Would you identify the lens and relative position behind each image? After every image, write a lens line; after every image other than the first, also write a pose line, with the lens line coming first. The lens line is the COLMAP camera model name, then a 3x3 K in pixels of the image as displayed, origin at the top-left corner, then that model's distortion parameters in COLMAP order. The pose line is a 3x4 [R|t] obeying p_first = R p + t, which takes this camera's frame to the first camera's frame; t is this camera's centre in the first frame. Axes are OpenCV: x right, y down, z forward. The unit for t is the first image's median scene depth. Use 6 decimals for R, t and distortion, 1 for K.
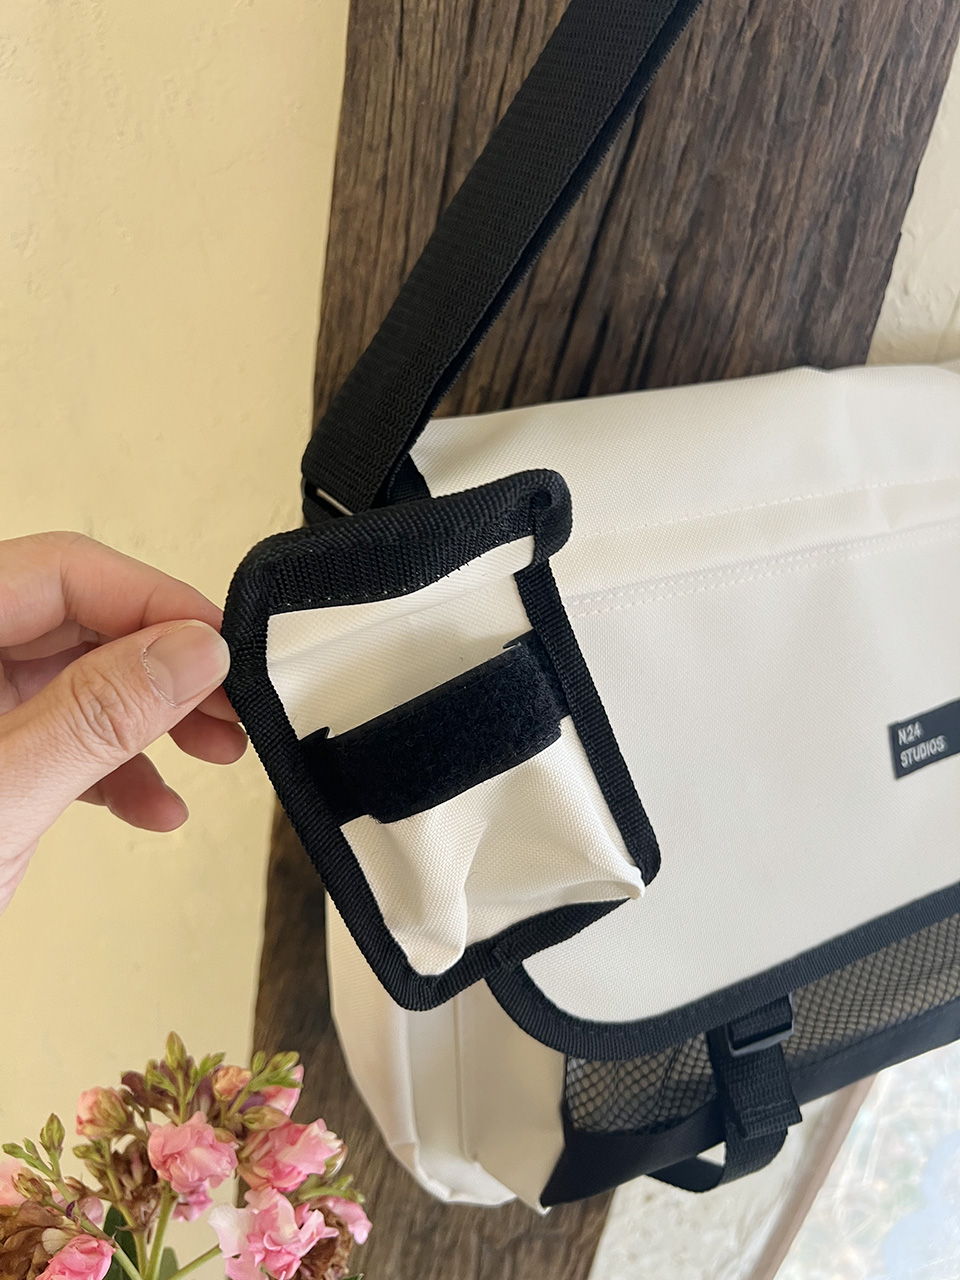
lens RADIAL K [[1005.3, 0, 518.1], [0, 1005.3, 635.0], [0, 0, 1]] dist [-0.006152, -0.001855]
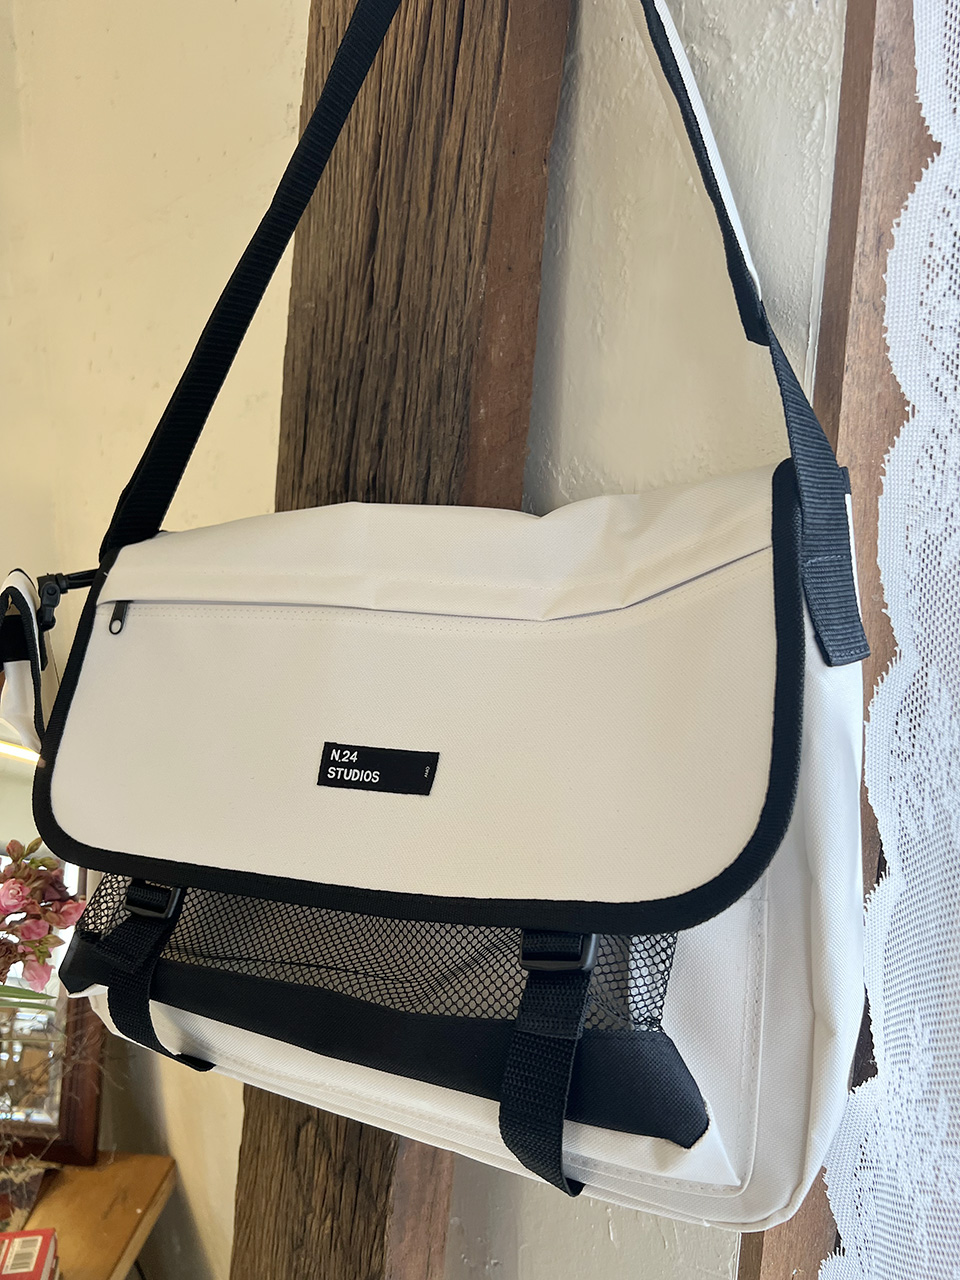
lens RADIAL K [[988.0, 0, 484.6], [0, 988.0, 674.6], [0, 0, 1]] dist [-0.001231, -0.000837]
pose [[0.633867, 0.046806, -0.772024, 1.477340], [-0.306094, 0.931854, -0.194821, 0.192159], [0.710295, 0.359803, 0.604998, 0.318097]]
